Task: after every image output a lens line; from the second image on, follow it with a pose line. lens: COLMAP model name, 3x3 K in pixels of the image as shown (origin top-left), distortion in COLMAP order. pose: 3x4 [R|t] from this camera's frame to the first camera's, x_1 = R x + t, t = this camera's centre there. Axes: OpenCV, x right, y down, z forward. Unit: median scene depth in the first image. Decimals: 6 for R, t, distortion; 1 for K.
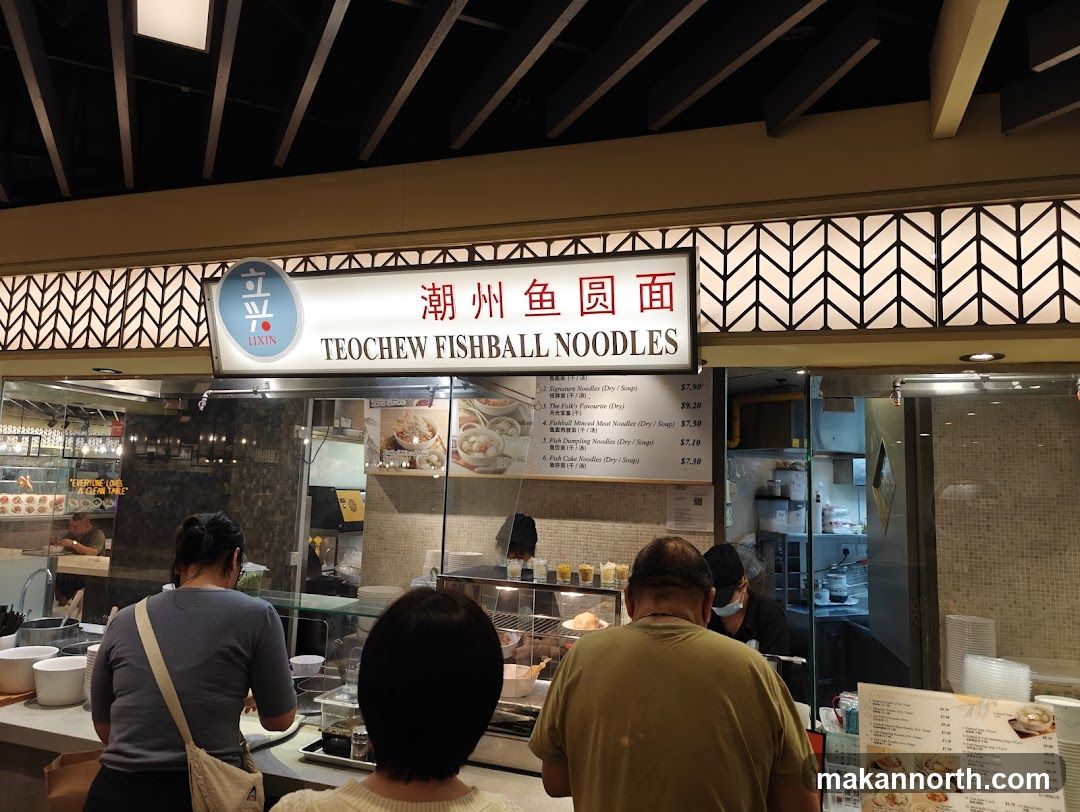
lens RADIAL K [[767.3, 0, 523.0], [0, 767.3, 375.9], [0, 0, 1]] dist [0.049476, -0.055504]
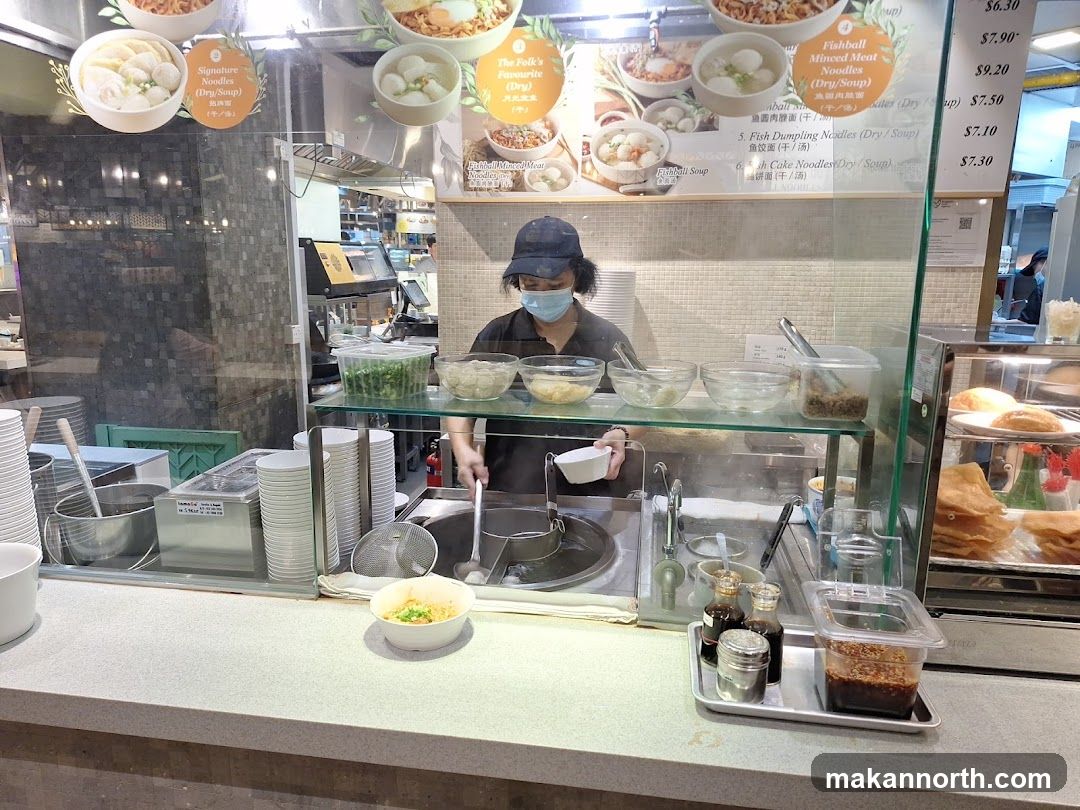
lens RADIAL K [[767.3, 0, 527.6], [0, 767.3, 419.2], [0, 0, 1]] dist [0.049476, -0.055504]
pose [[0.985142, -0.064083, 0.159336, -0.467615], [0.004809, 0.937705, 0.347398, 0.140383], [-0.171673, -0.341470, 0.924081, 0.611077]]
